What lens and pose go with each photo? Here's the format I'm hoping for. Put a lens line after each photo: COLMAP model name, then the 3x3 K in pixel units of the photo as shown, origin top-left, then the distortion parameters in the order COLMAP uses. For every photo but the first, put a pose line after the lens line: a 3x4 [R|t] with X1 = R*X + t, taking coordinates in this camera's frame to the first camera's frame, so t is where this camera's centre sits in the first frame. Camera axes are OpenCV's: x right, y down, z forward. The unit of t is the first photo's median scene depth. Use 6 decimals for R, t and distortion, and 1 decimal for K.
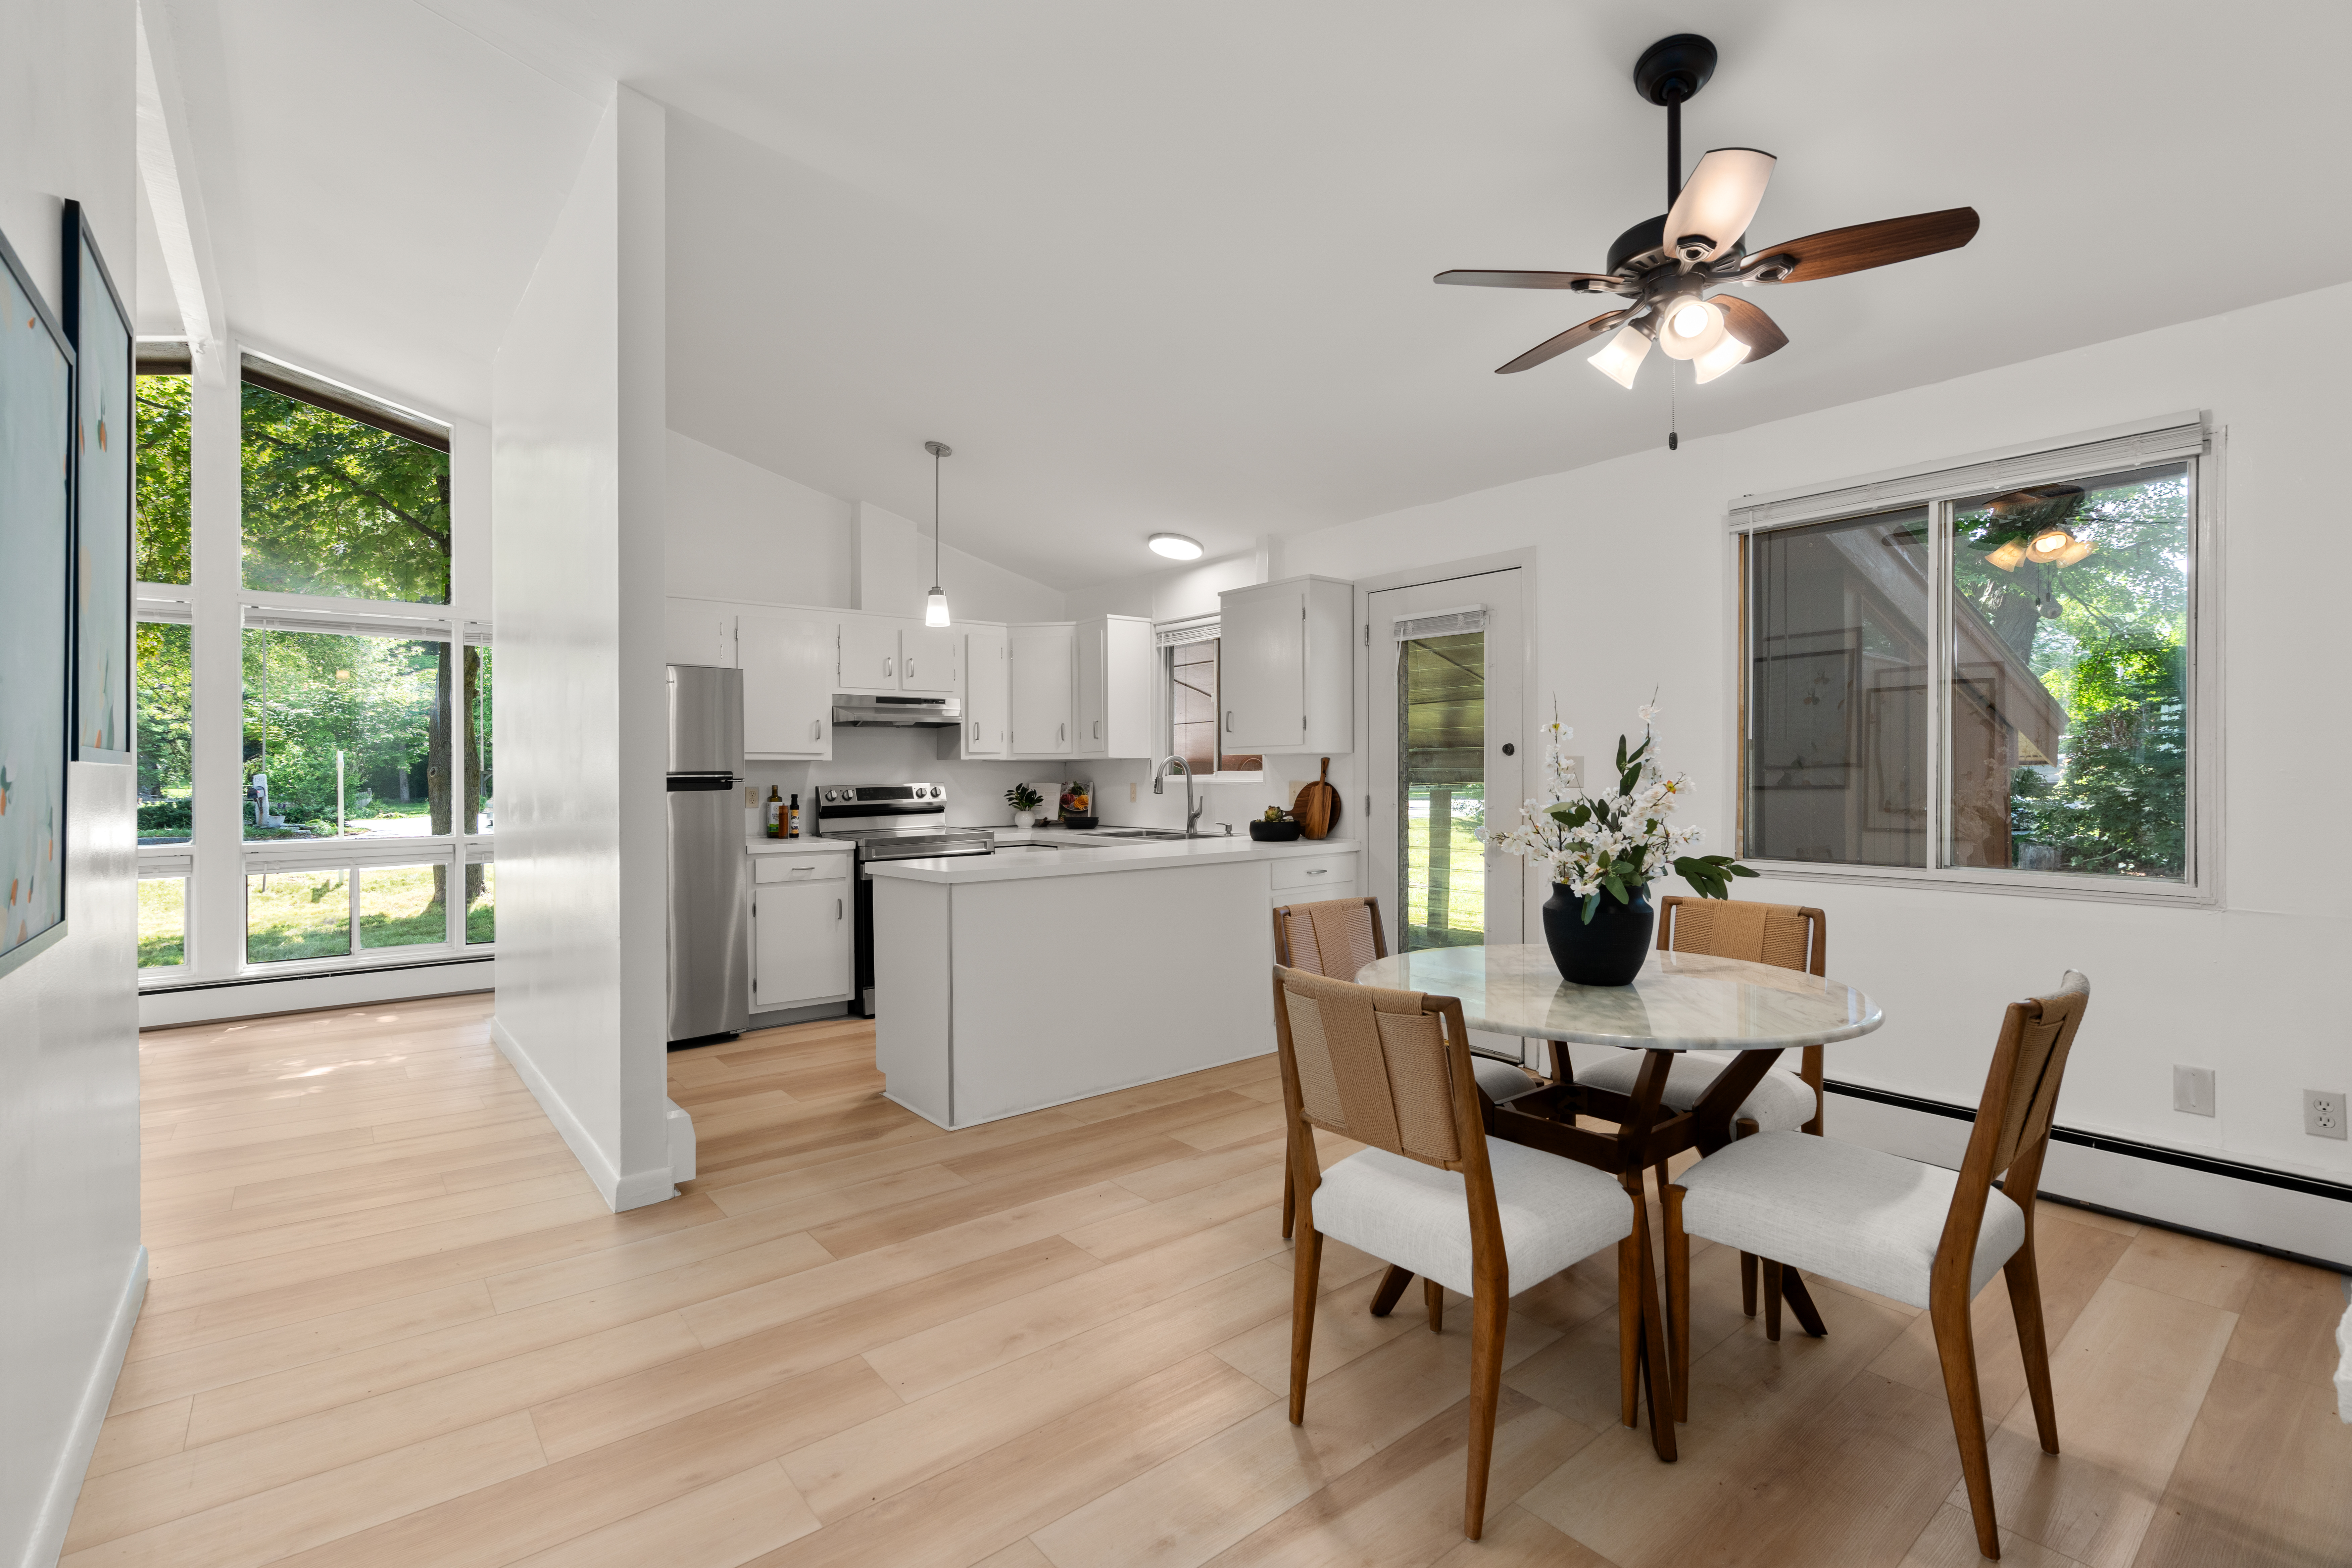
lens RADIAL K [[1057.1, 0, 1164.0], [0, 1057.1, 775.1], [0, 0, 1]] dist [0.000717, 0.000155]
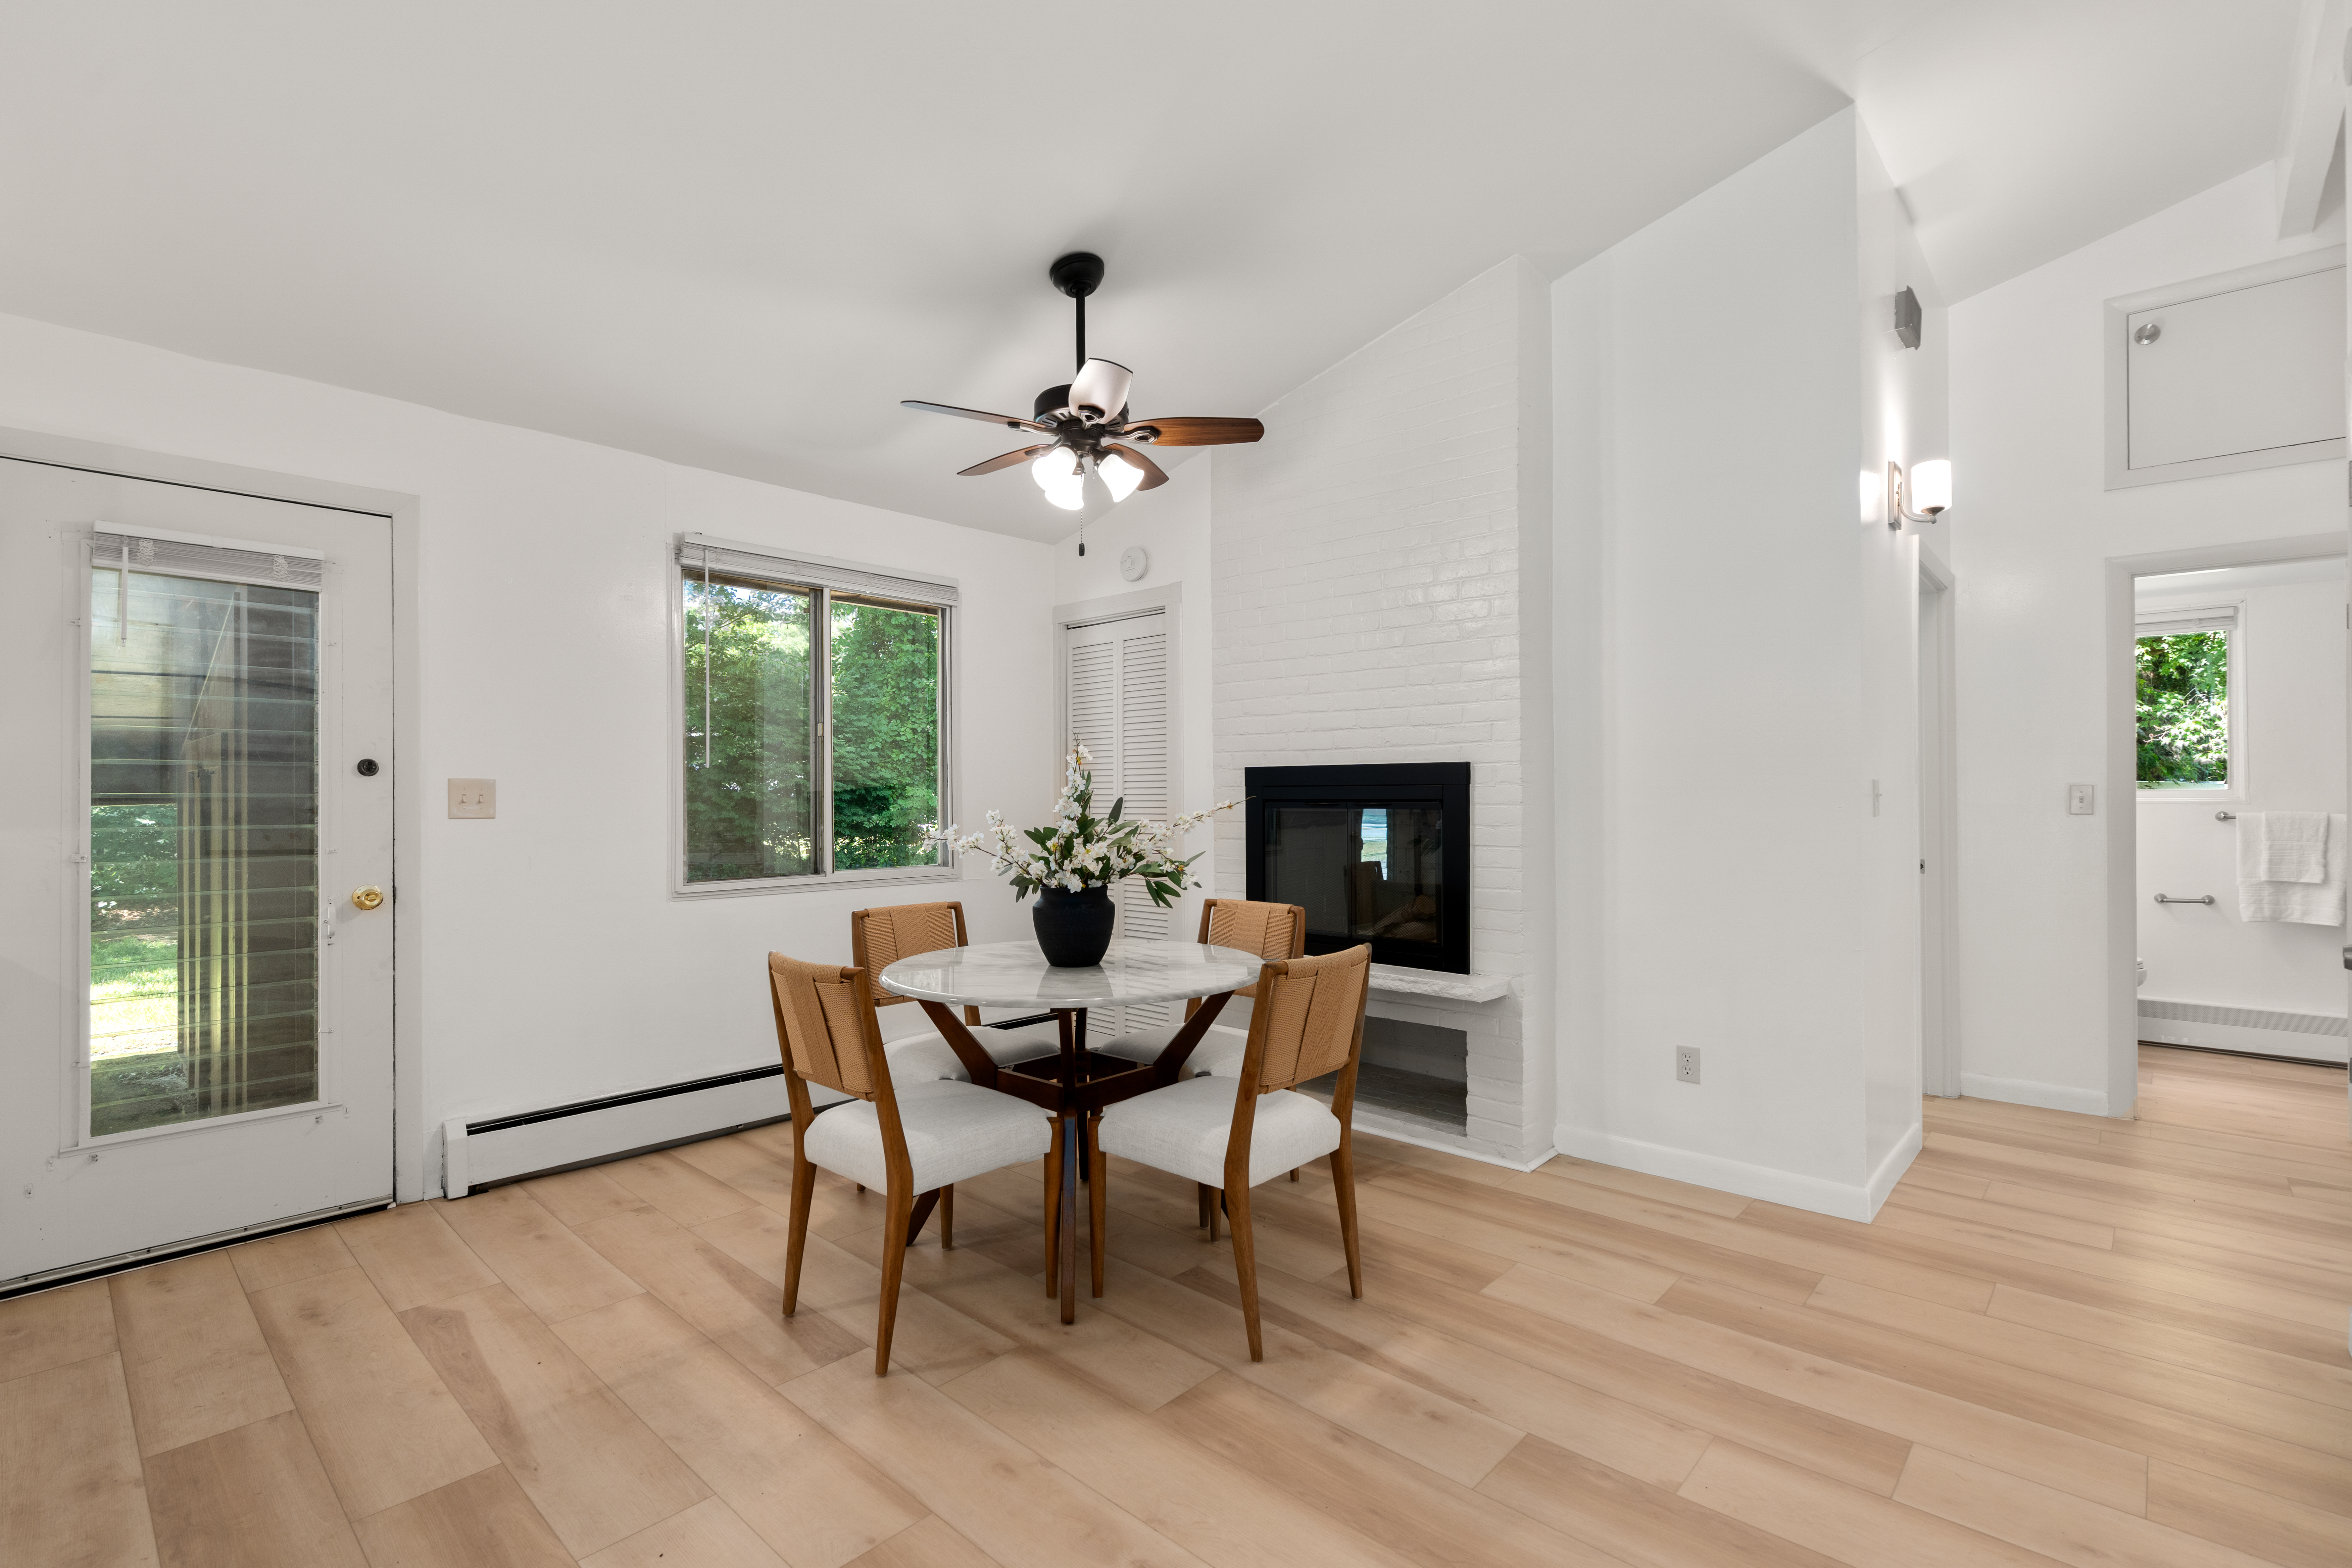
lens RADIAL K [[1081.4, 0, 1180.0], [0, 1081.4, 791.6], [0, 0, 1]] dist [-0.002101, 0.000165]
pose [[-0.146759, 0.005407, 0.989158, -0.354928], [0.004874, 0.999977, -0.004743, -0.001790], [-0.989160, 0.004125, -0.146782, 0.429414]]
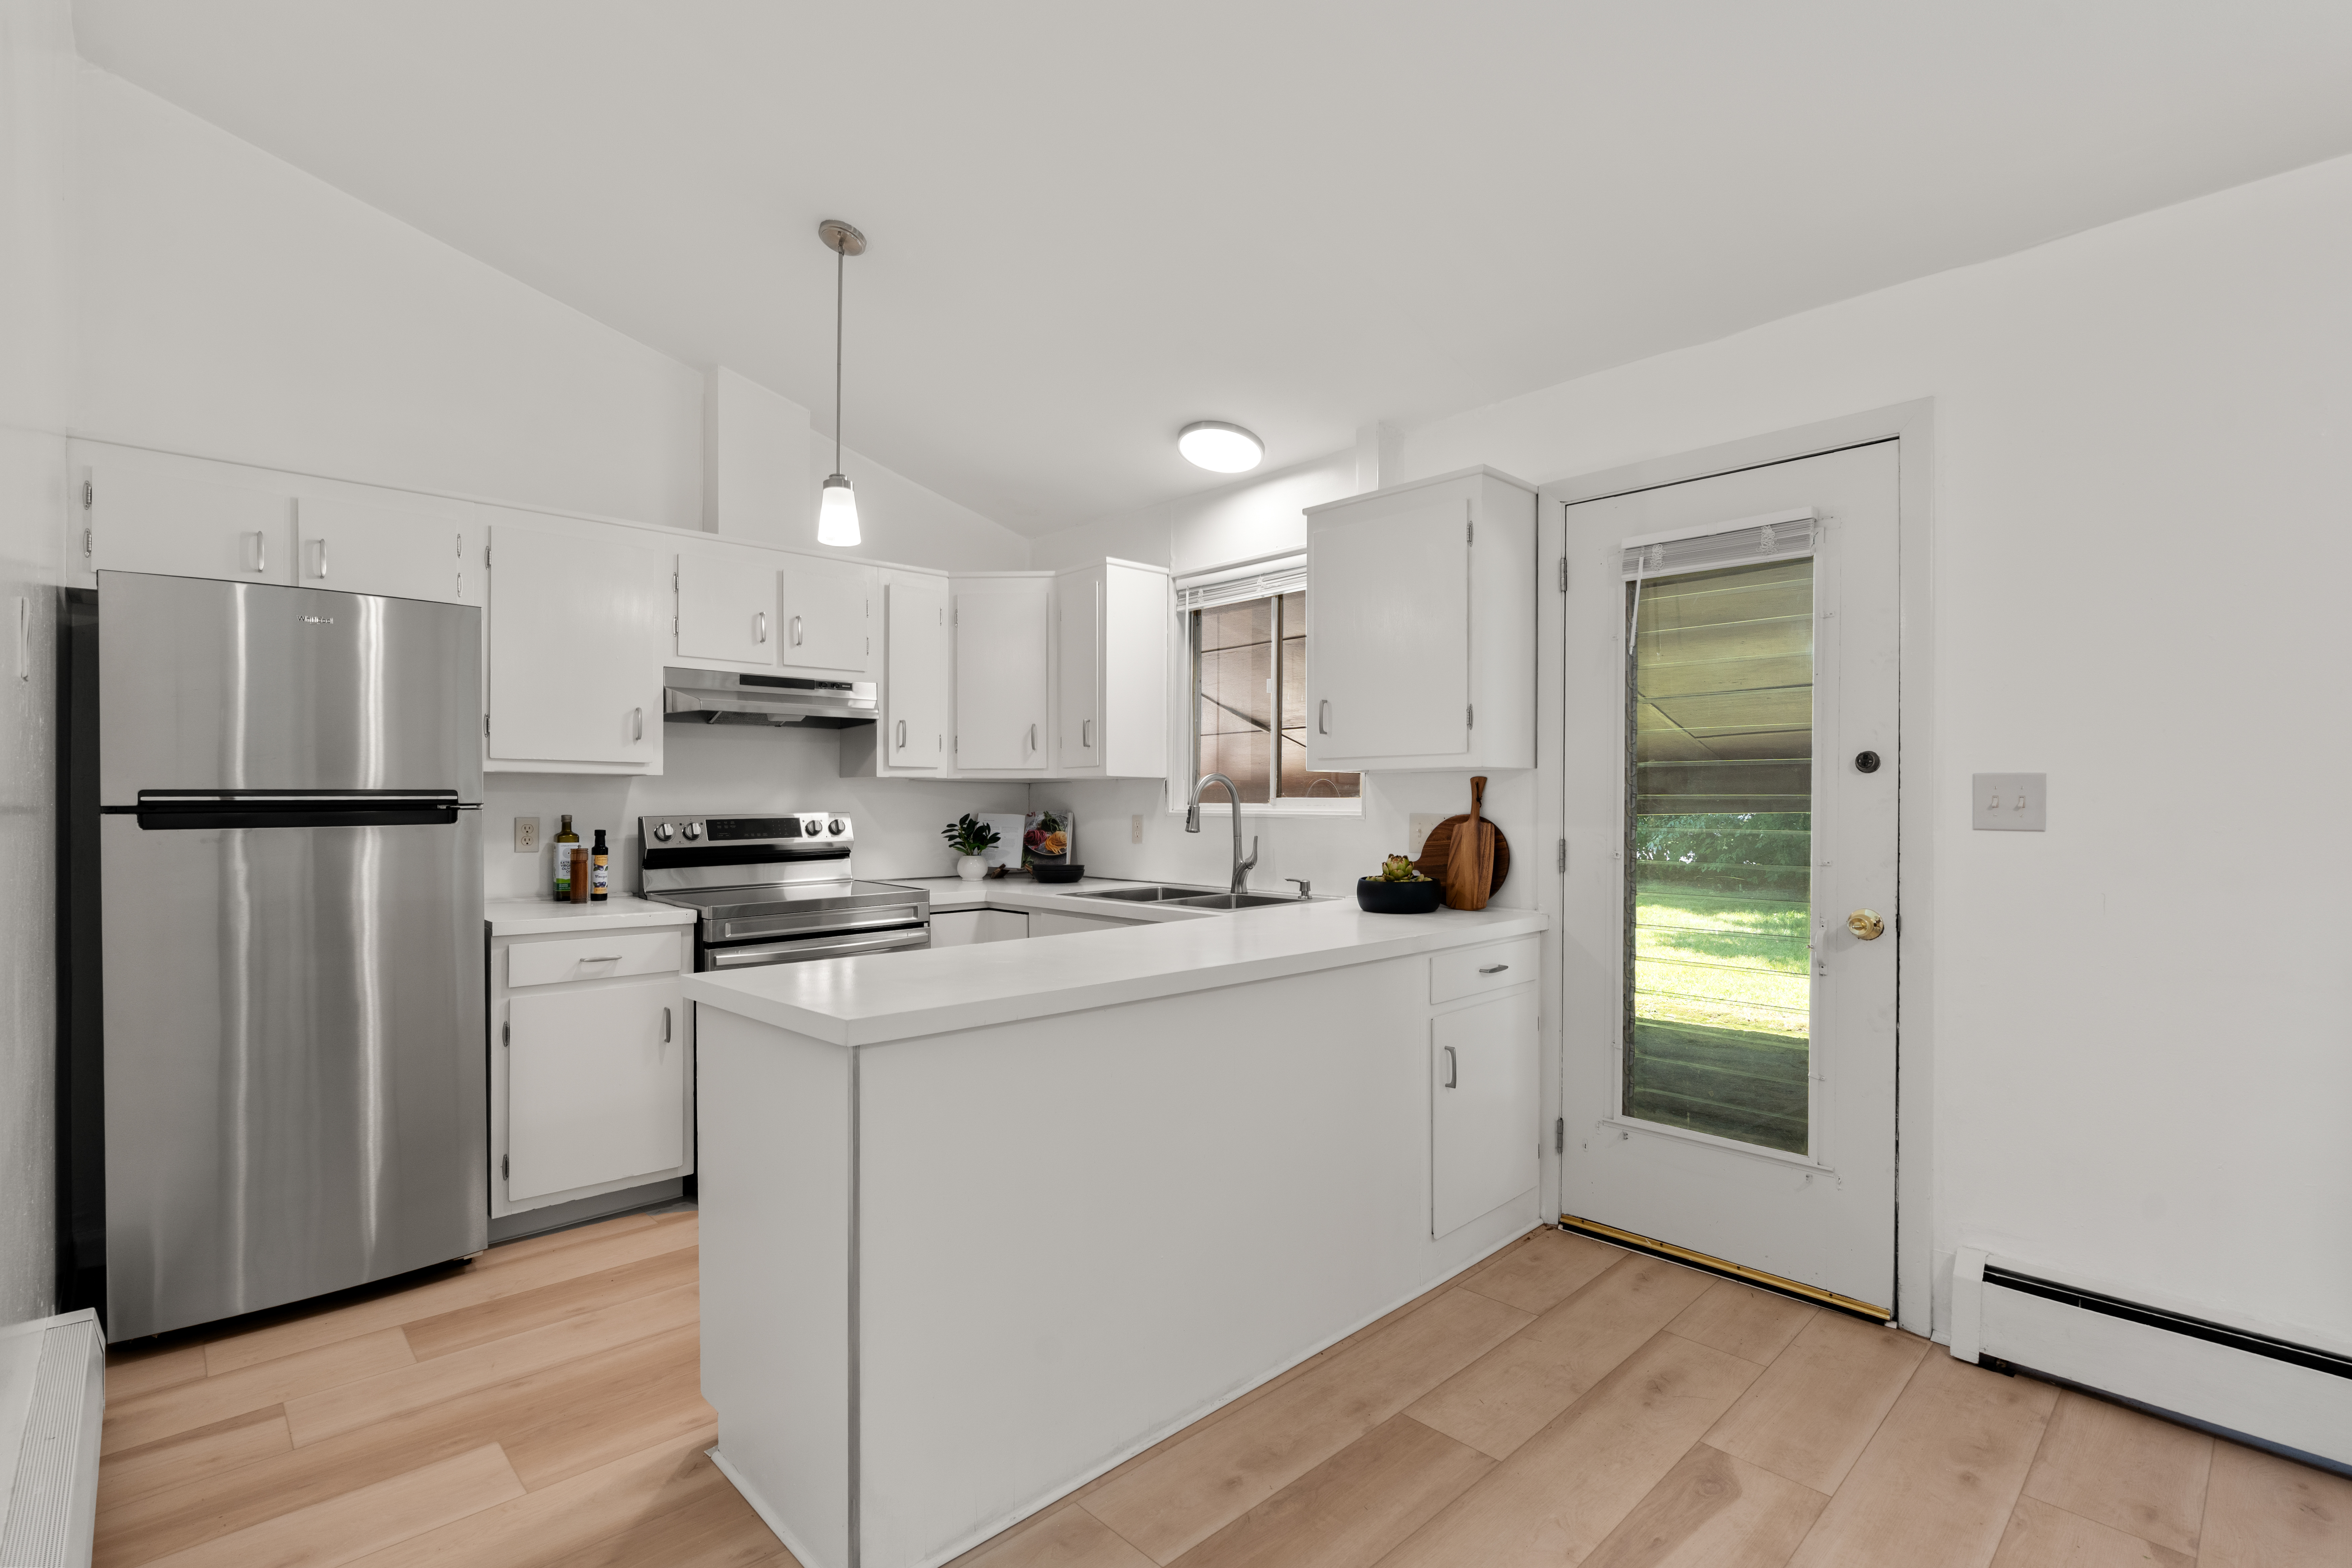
lens RADIAL K [[1083.9, 0, 1176.6], [0, 1083.9, 800.7], [0, 0, 1]] dist [-0.002882, 0.000706]
pose [[0.996494, 0.007548, 0.083321, -0.068079], [-0.007304, 0.999968, -0.003229, 0.000739], [-0.083343, 0.002609, 0.996518, 0.342804]]
